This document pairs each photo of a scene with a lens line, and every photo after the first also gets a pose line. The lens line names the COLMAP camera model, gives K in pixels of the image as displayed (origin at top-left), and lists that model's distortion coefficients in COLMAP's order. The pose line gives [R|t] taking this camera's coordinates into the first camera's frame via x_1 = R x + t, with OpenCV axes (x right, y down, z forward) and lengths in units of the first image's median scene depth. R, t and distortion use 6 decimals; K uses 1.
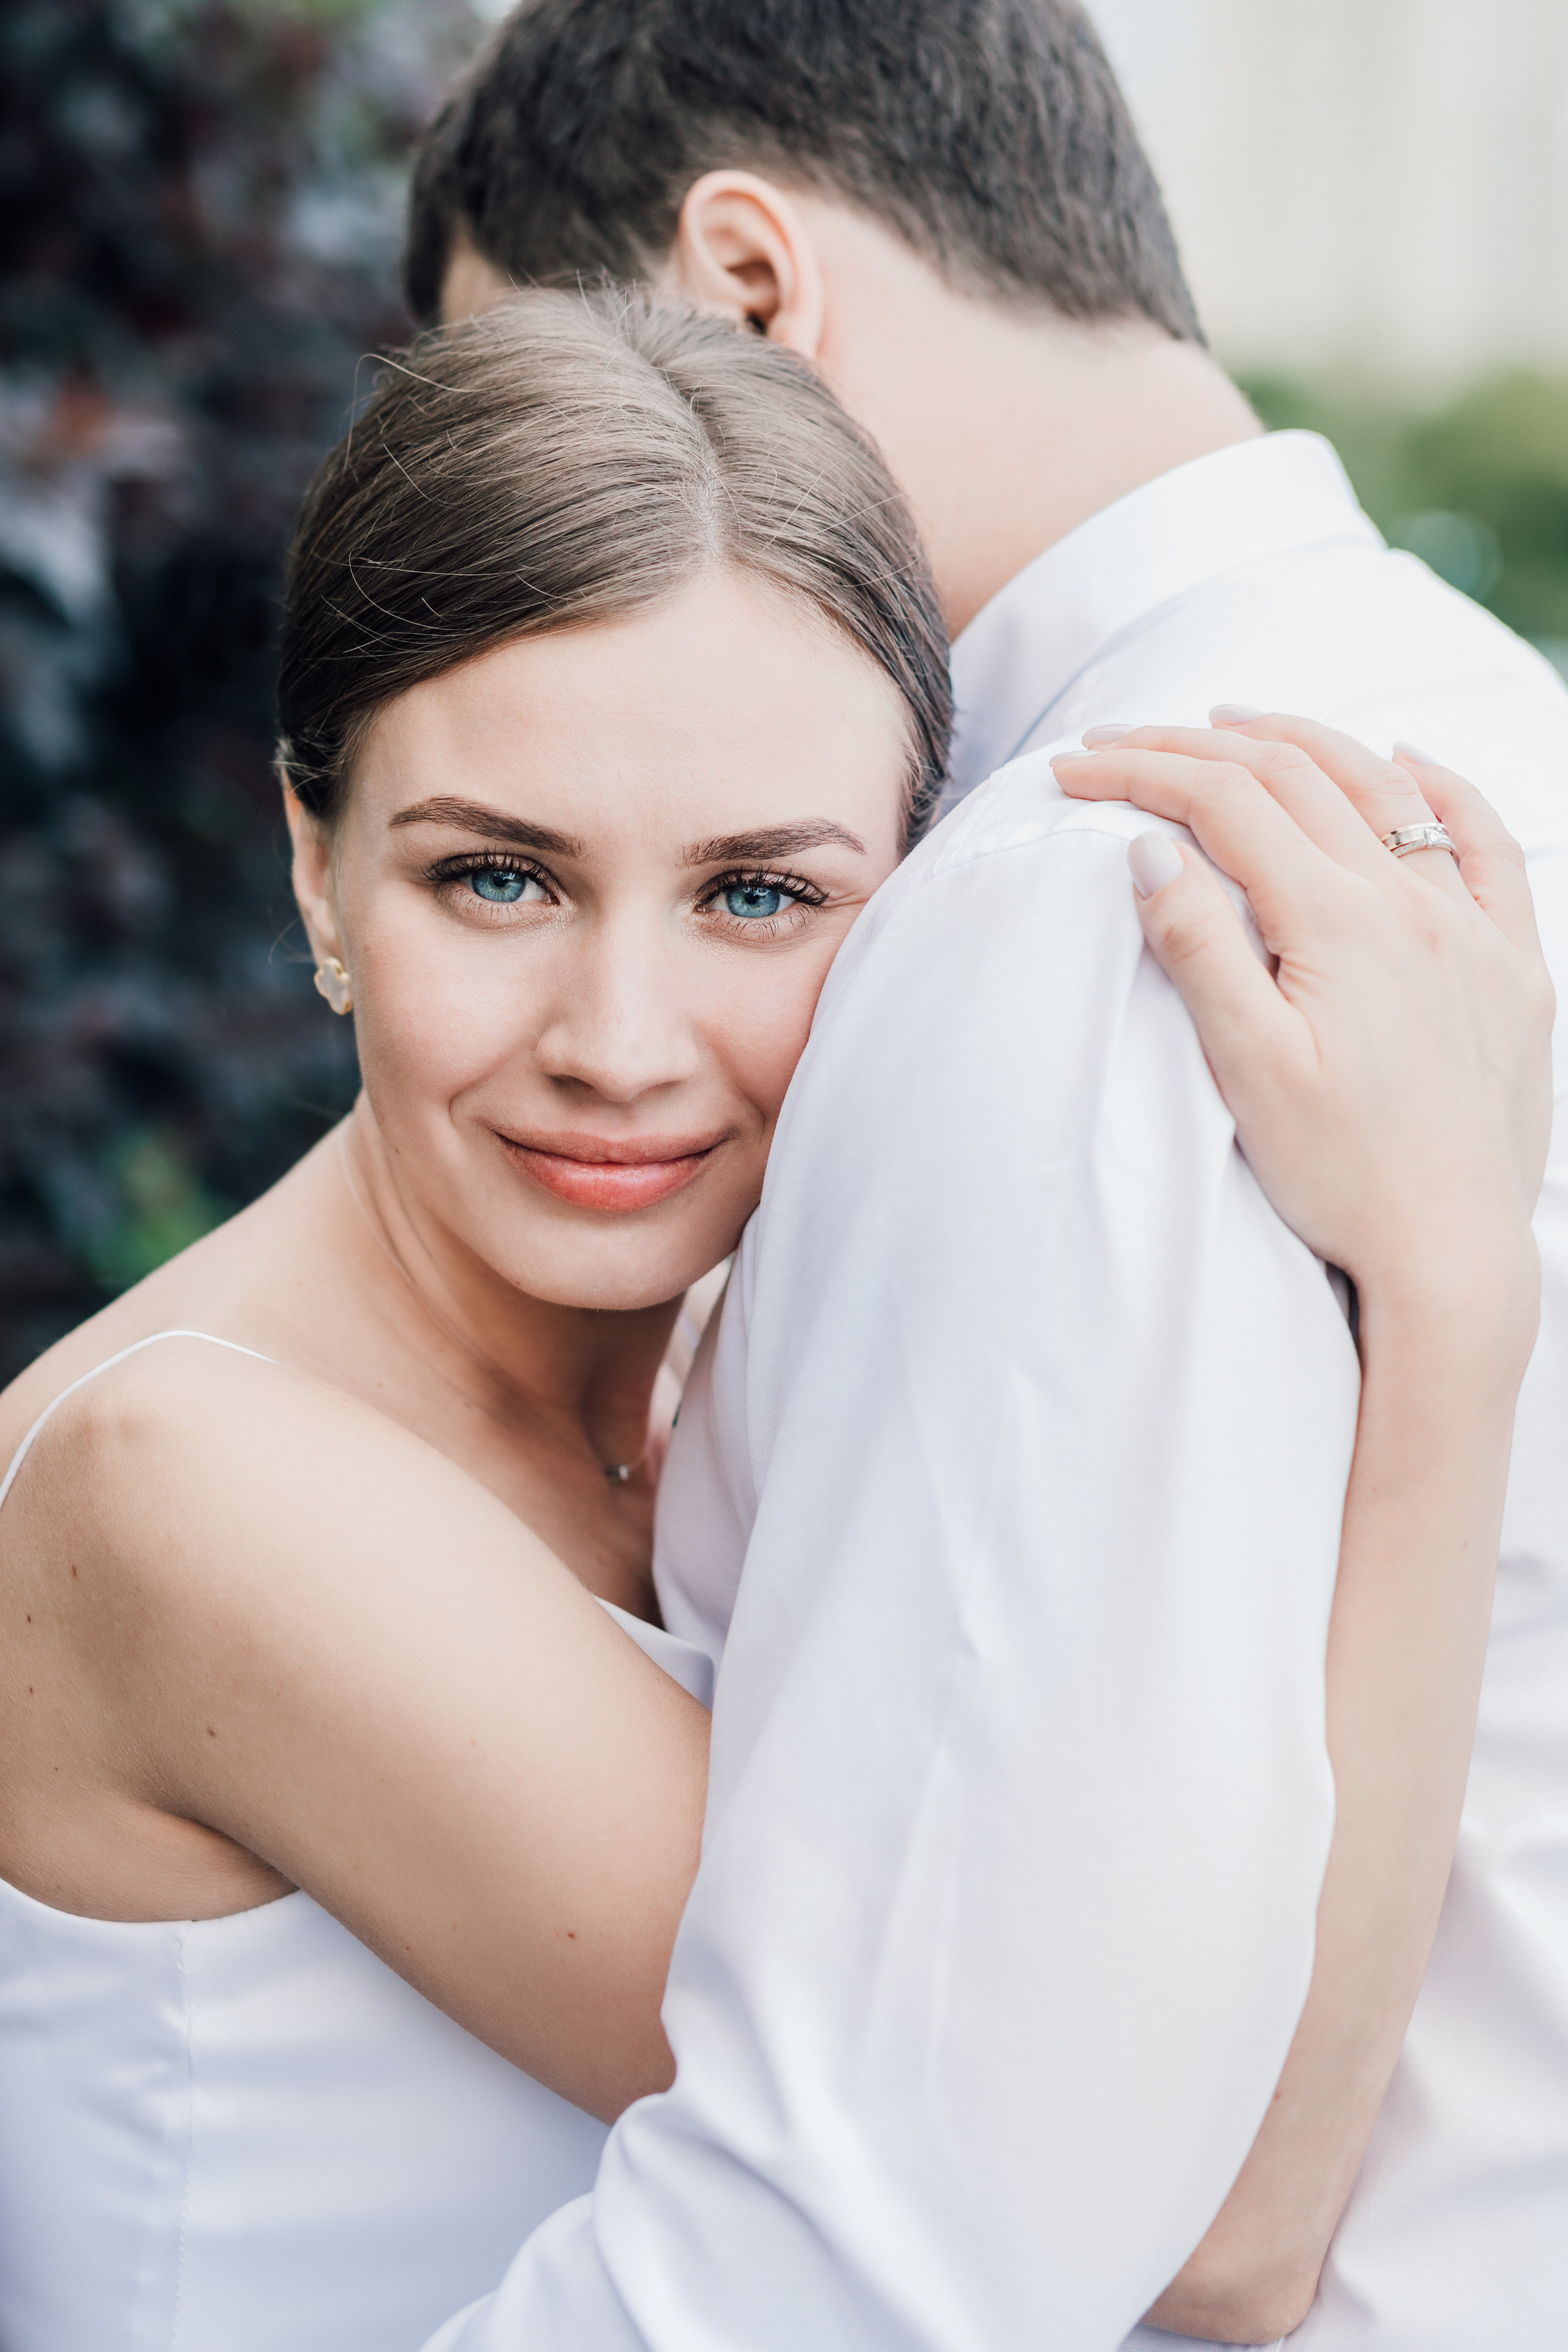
lens RADIAL K [[5951.8, 0, 784.0], [0, 5951.8, 1176.0], [0, 0, 1]] dist [0.719773, -1.248834]
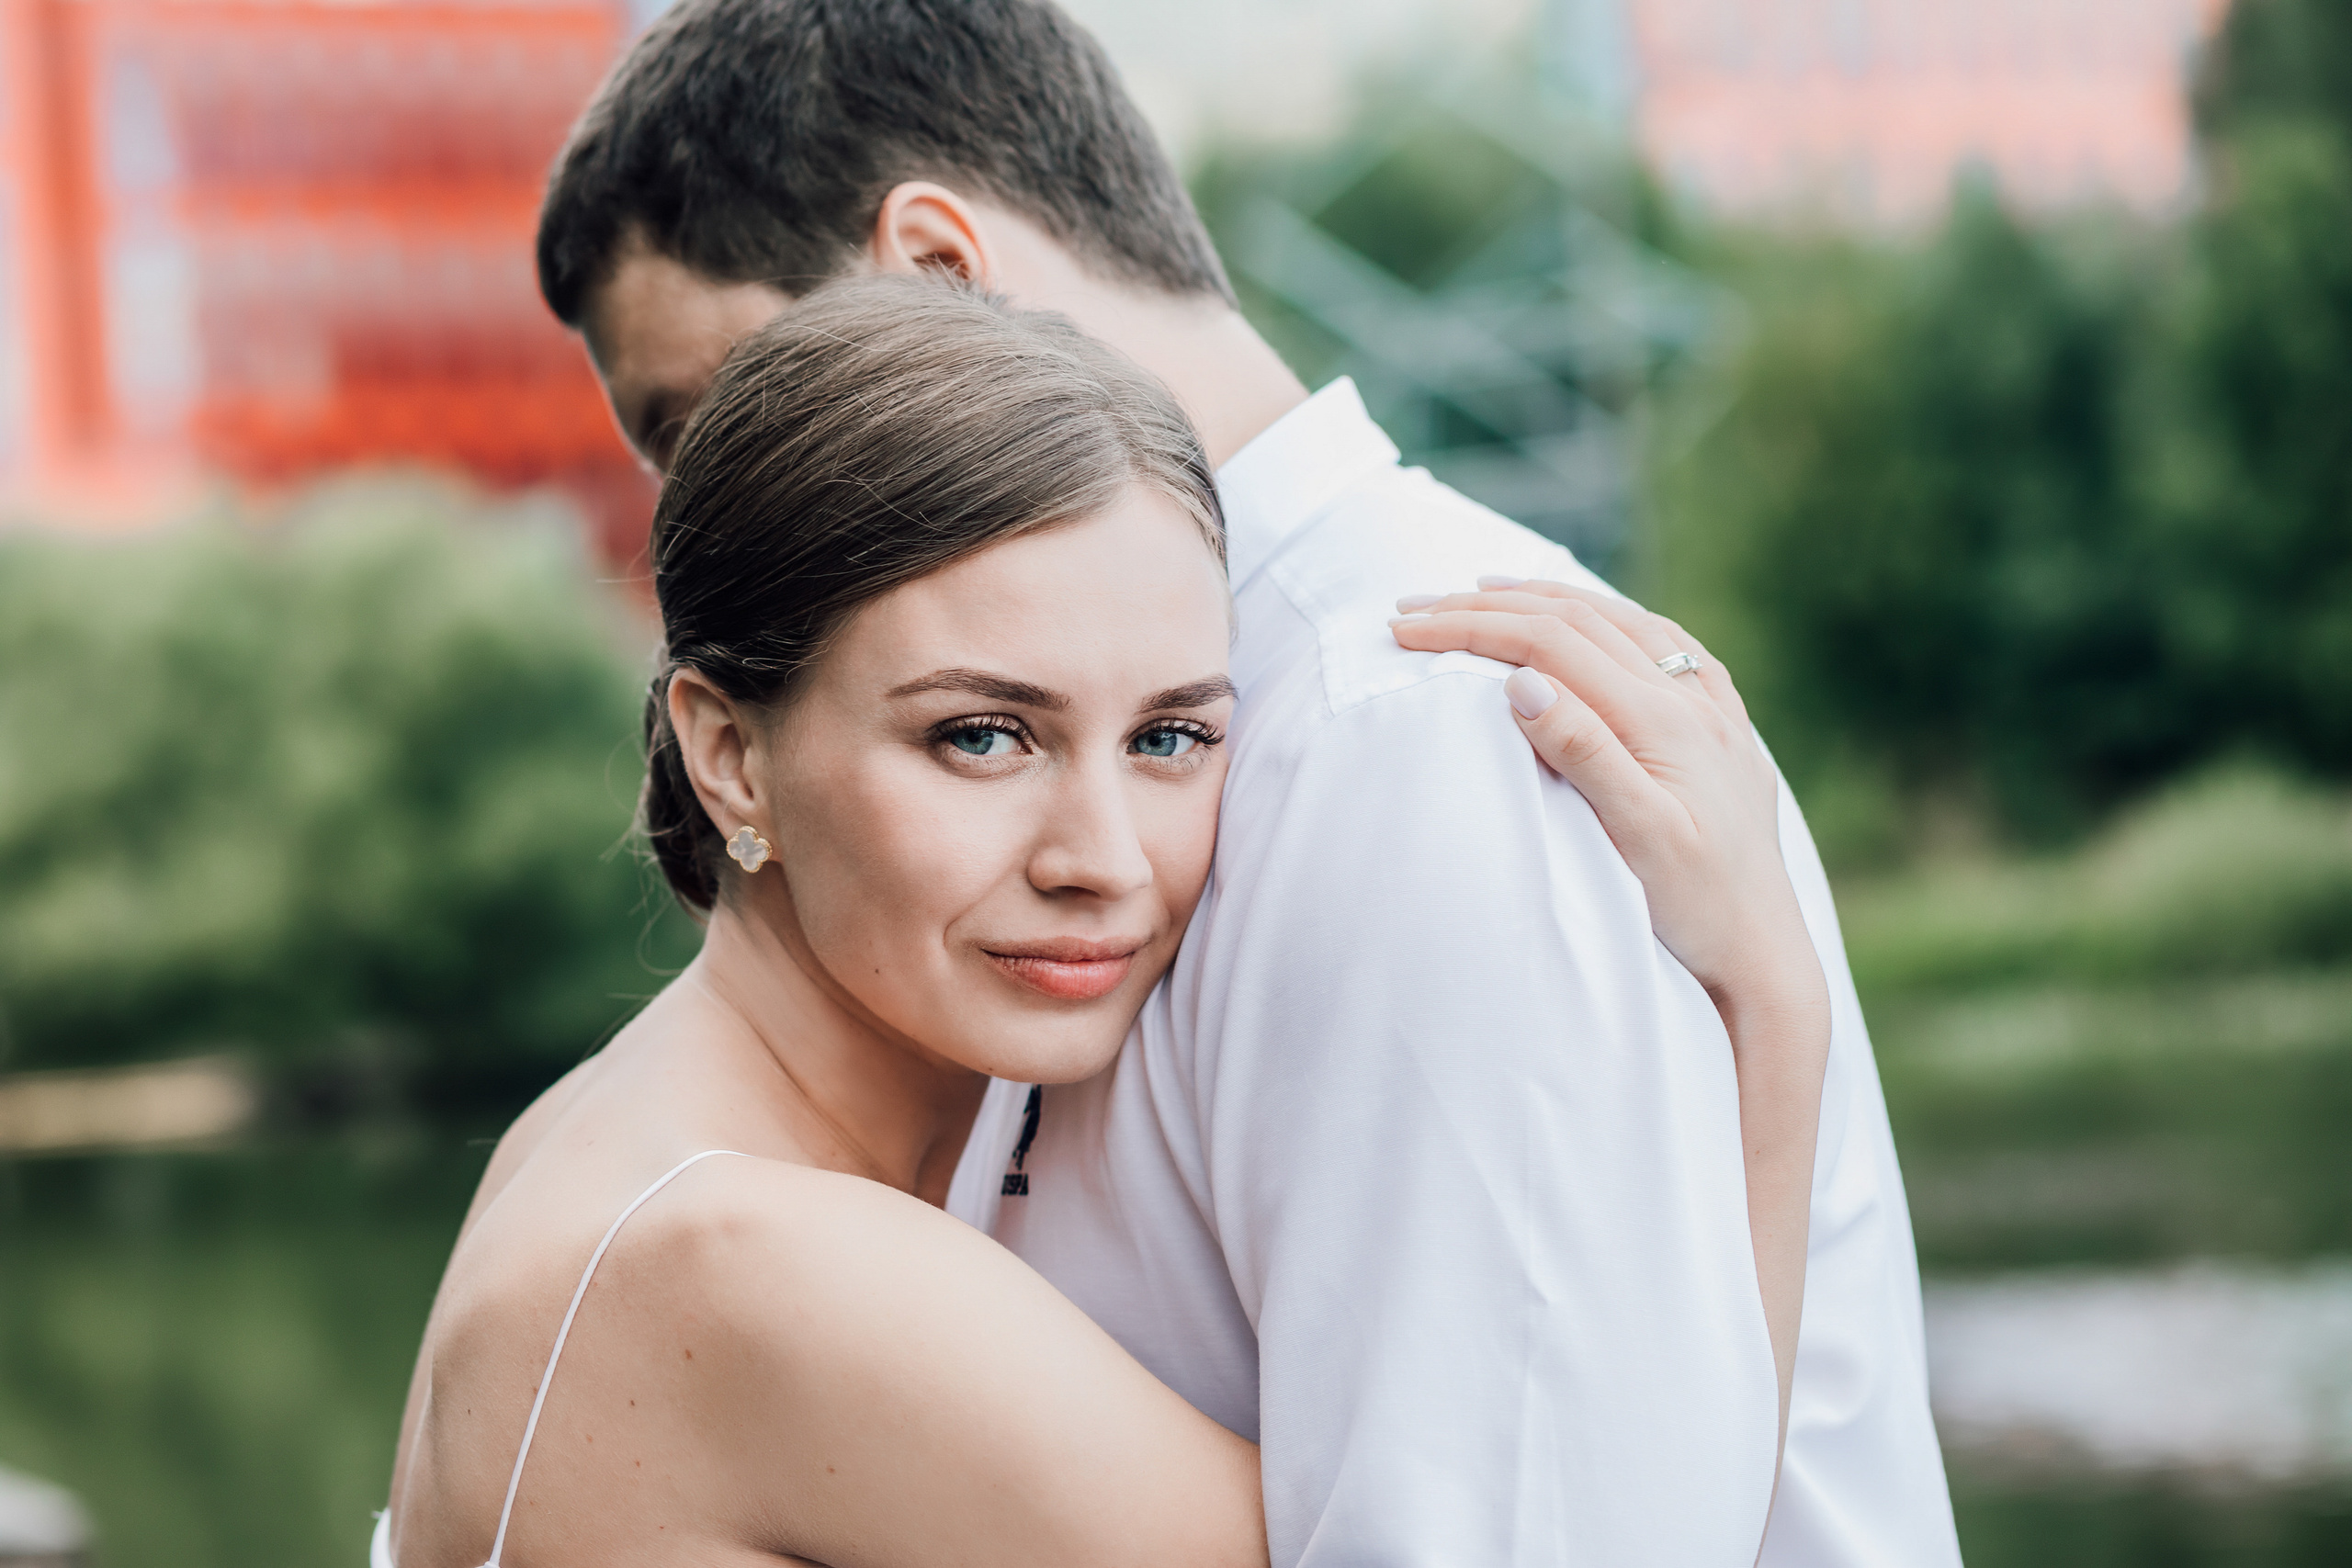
lens RADIAL K [[5951.2, 0, 1176.0], [0, 5951.2, 784.0], [0, 0, 1]] dist [0.719773, -1.248834]
pose [[0.946762, -0.054748, 0.317246, -0.394492], [0.078899, 0.994840, -0.063776, 0.041028], [-0.312118, 0.085411, 0.946196, -0.169682]]
